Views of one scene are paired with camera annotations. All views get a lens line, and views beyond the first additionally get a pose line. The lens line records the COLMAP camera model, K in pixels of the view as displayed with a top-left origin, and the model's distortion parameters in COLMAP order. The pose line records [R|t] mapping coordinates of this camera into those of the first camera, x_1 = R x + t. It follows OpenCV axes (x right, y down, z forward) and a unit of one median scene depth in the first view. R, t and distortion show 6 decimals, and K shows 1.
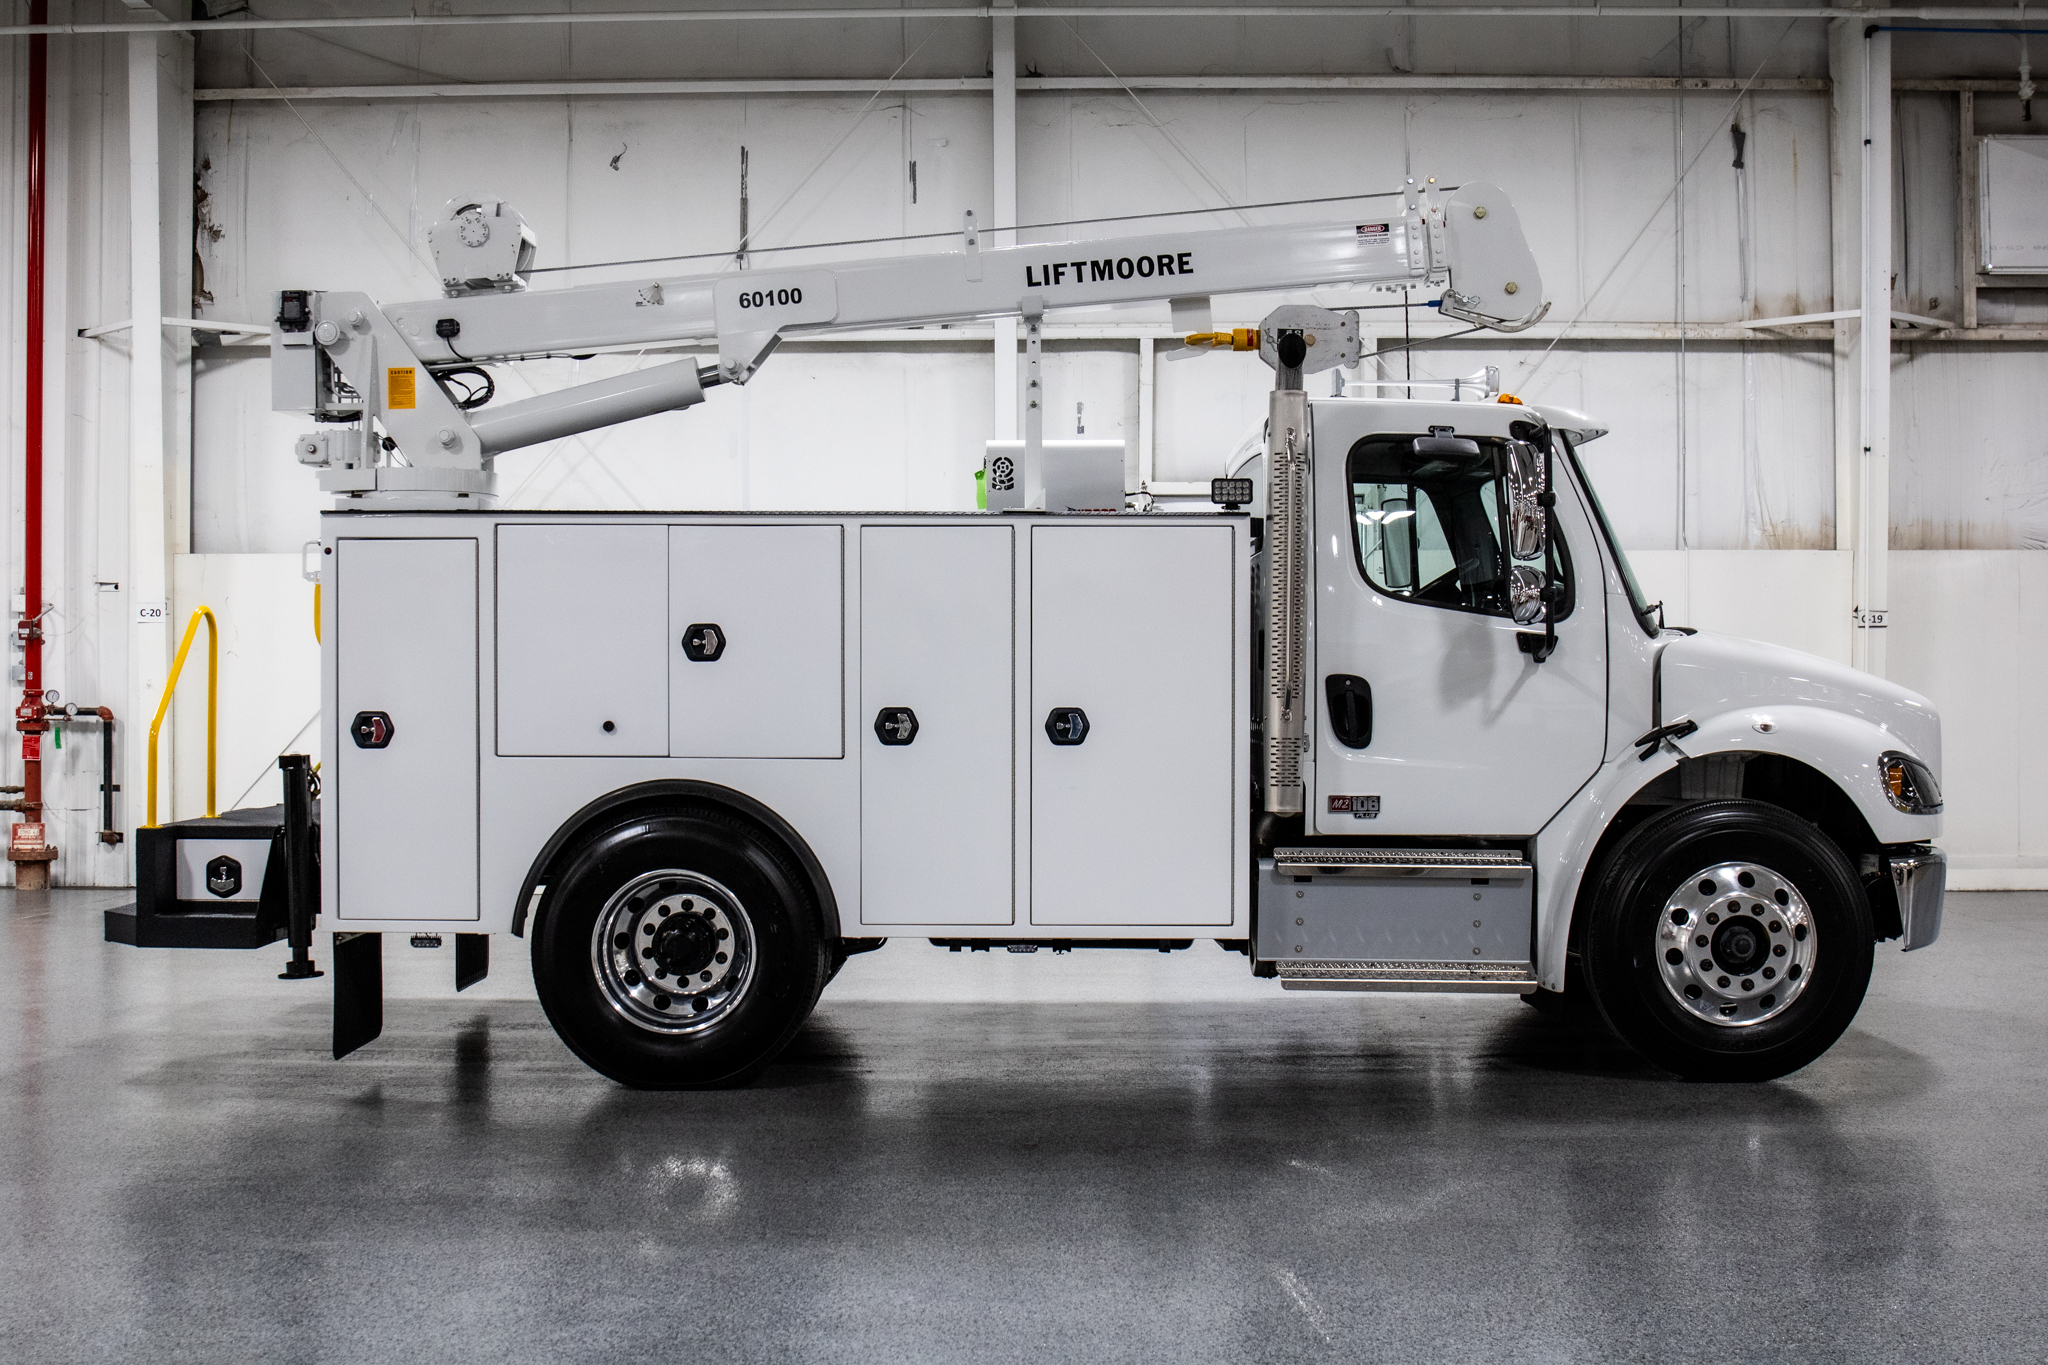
lens RADIAL K [[2350.8, 0, 927.7], [0, 2350.8, 702.4], [0, 0, 1]] dist [-0.079578, 0.000000]
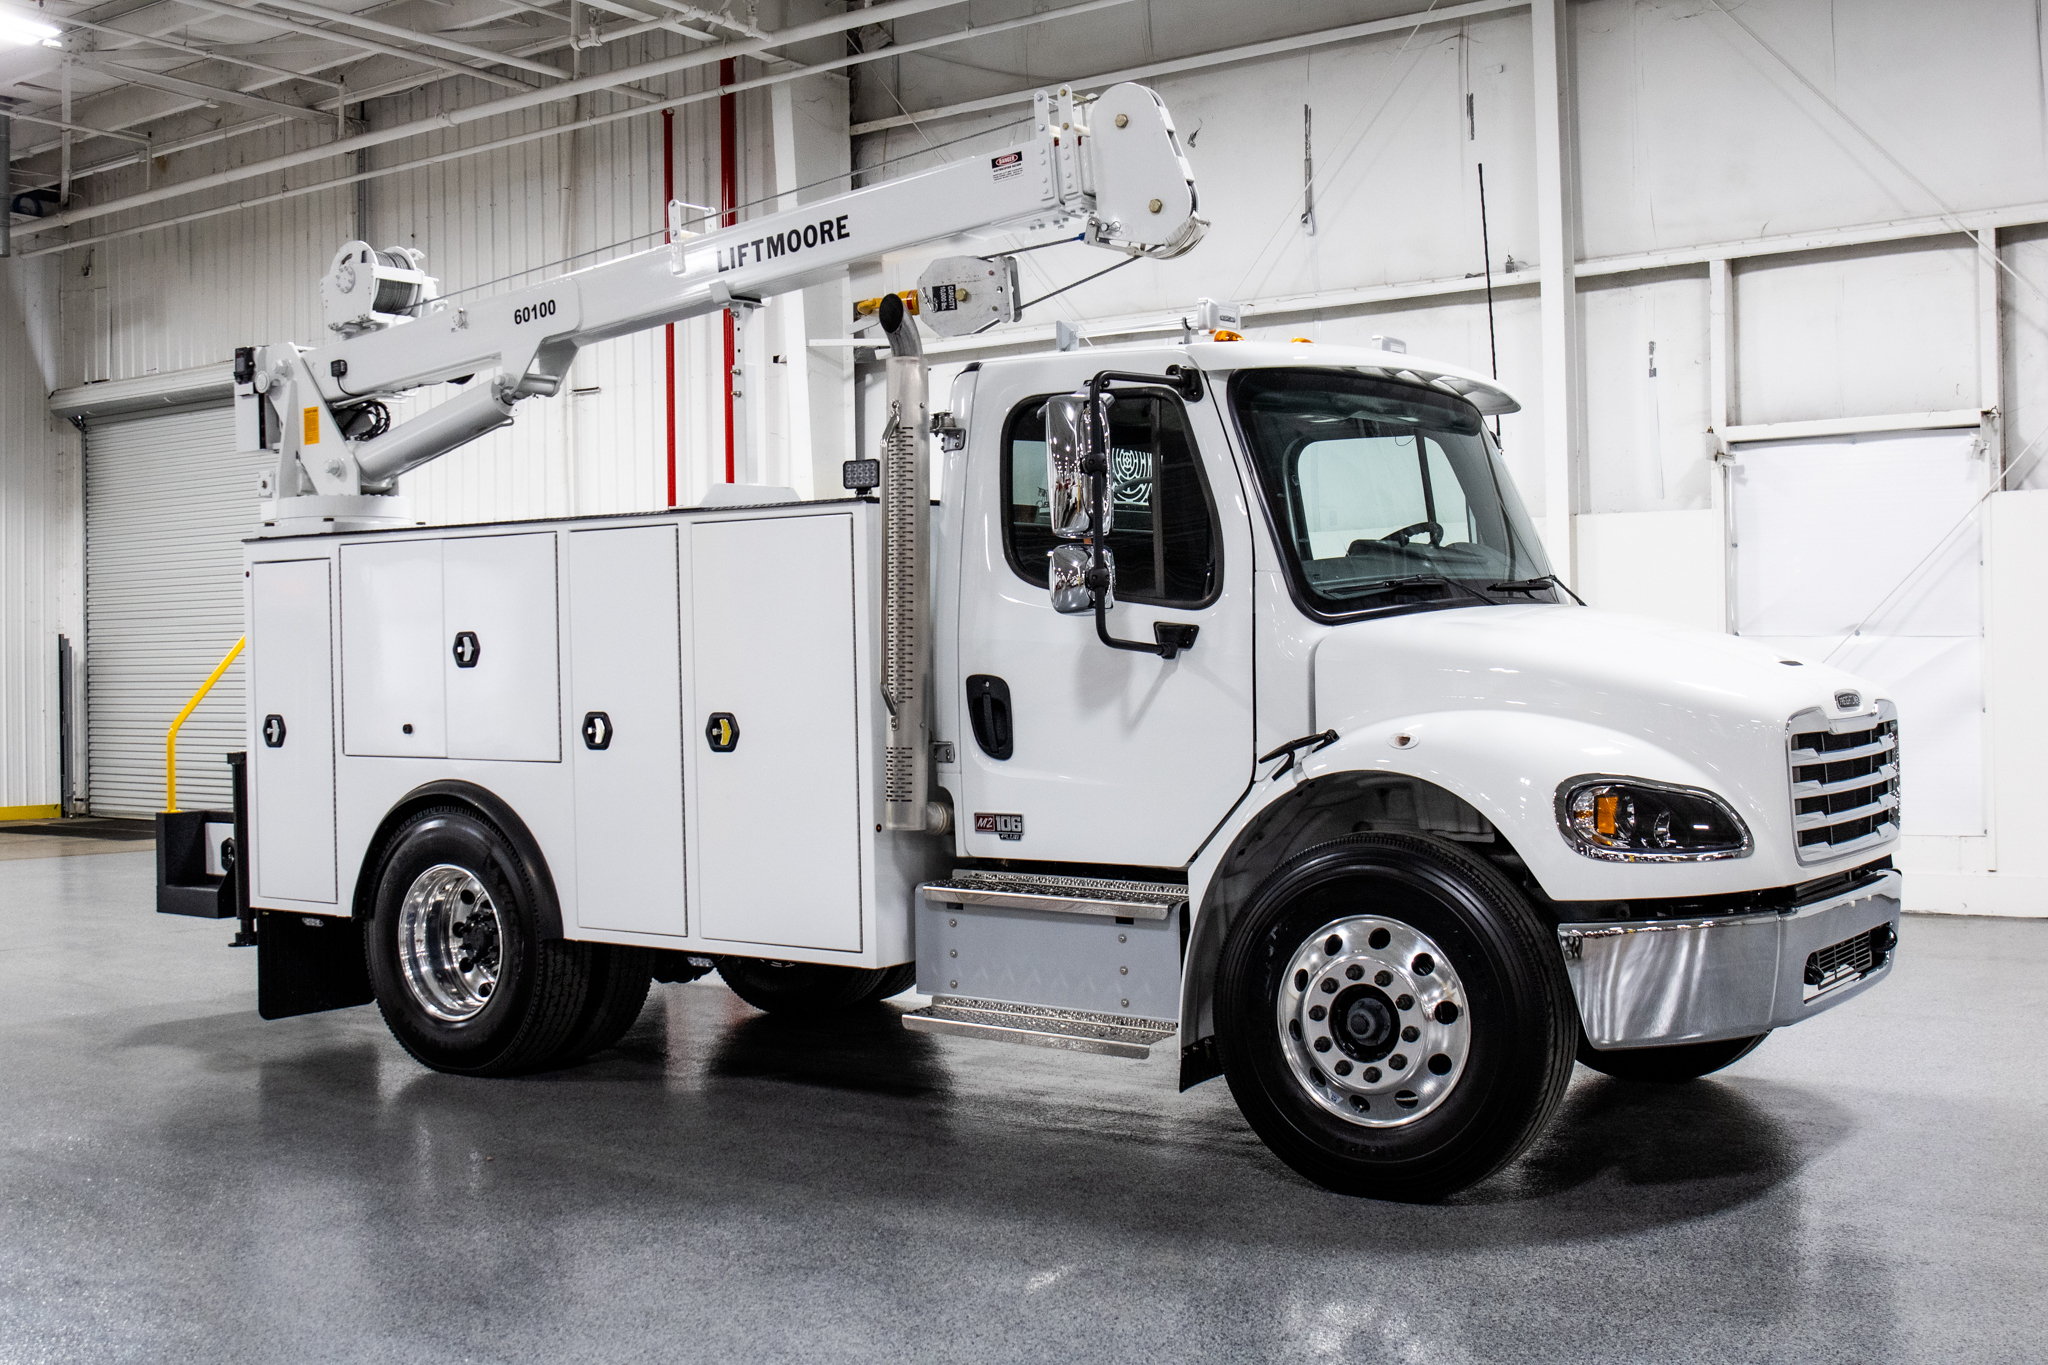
lens RADIAL K [[2350.8, 0, 974.3], [0, 2350.8, 685.9], [0, 0, 1]] dist [-0.079578, 0.000000]
pose [[0.799478, -0.004531, -0.600679, 0.700385], [0.007256, 0.999971, 0.002114, -0.009666], [0.600652, -0.006049, 0.799488, 0.296782]]
